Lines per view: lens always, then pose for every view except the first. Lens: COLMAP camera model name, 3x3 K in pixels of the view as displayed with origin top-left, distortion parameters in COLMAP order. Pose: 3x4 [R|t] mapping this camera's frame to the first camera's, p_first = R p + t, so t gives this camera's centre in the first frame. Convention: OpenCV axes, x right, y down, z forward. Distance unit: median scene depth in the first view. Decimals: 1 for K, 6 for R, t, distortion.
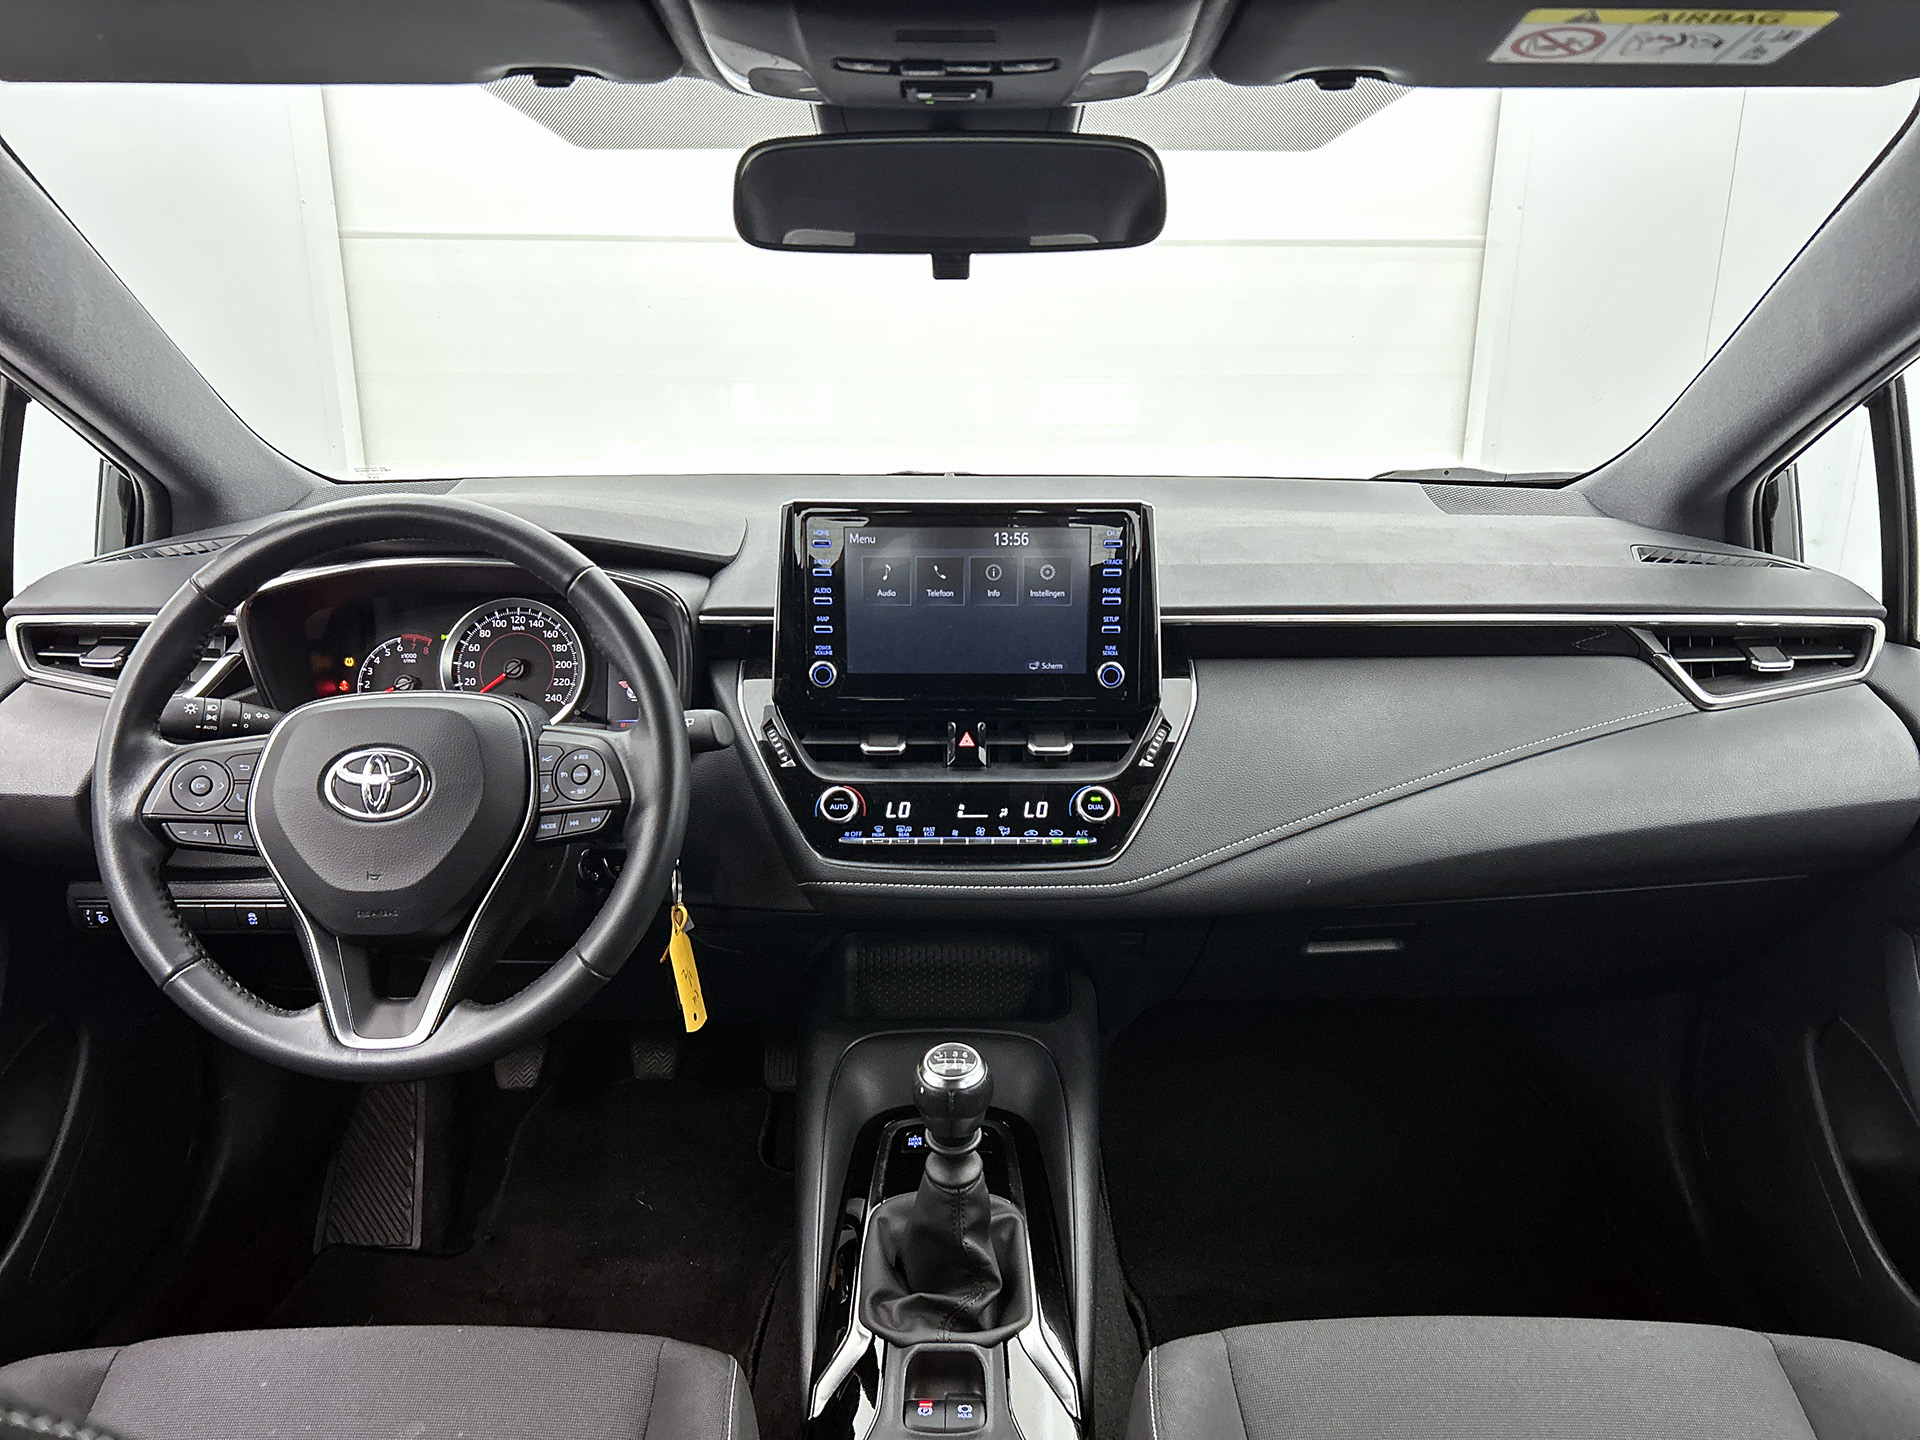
lens RADIAL K [[1452.7, 0, 964.9], [0, 1452.7, 677.3], [0, 0, 1]] dist [0.086606, -0.134961]
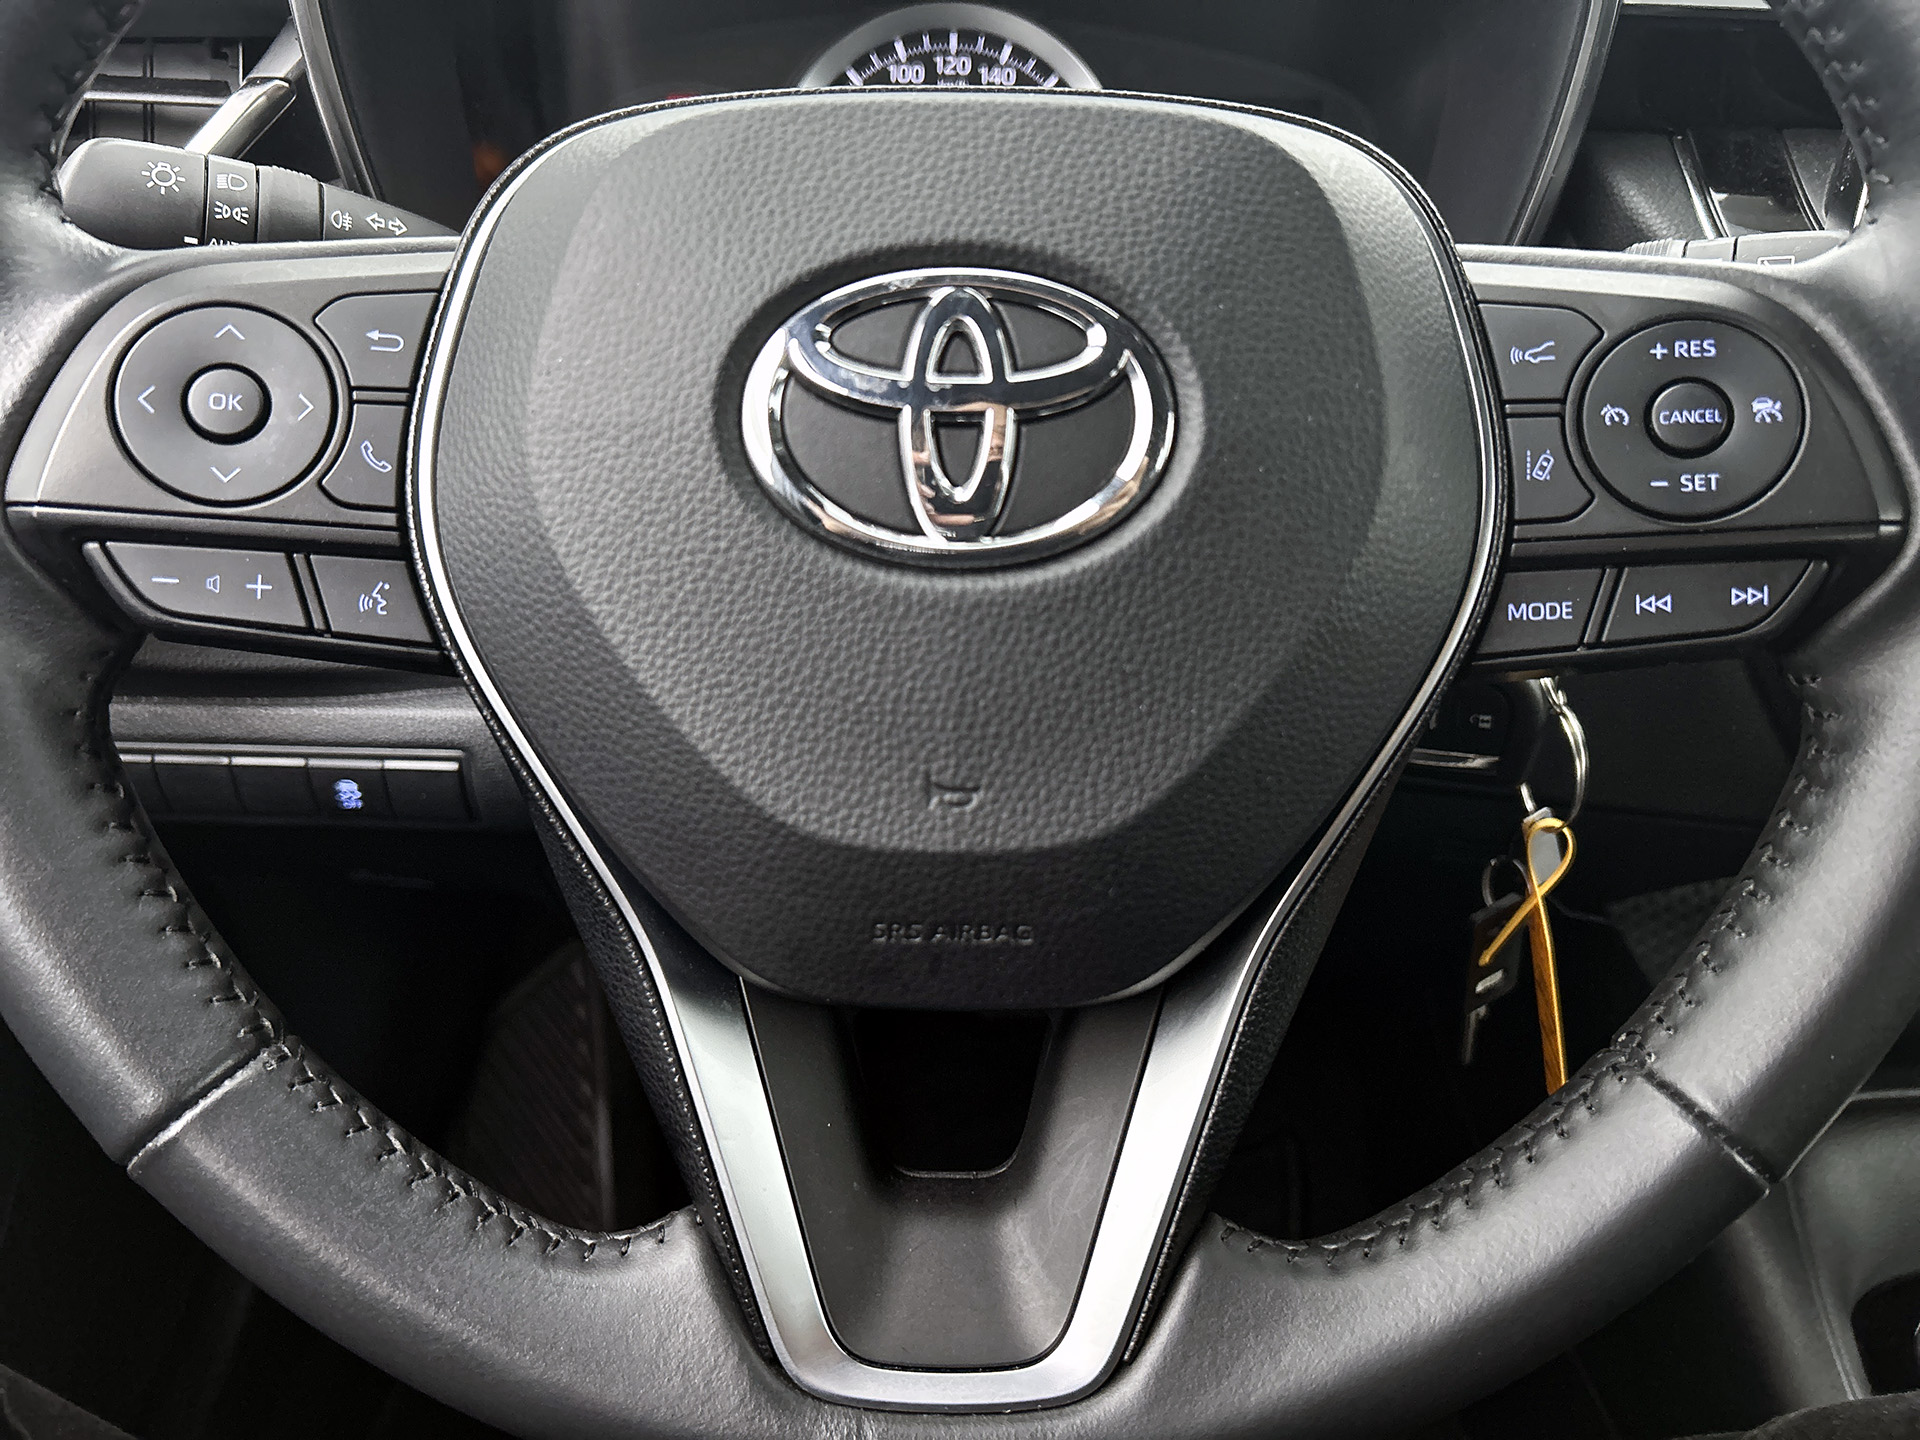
lens RADIAL K [[1452.7, 0, 964.9], [0, 1452.7, 677.3], [0, 0, 1]] dist [0.086606, -0.134961]
pose [[0.999309, 0.034288, 0.014324, -0.392083], [-0.036322, 0.982674, 0.181748, 0.069296], [-0.007844, -0.182143, 0.983241, 0.737894]]
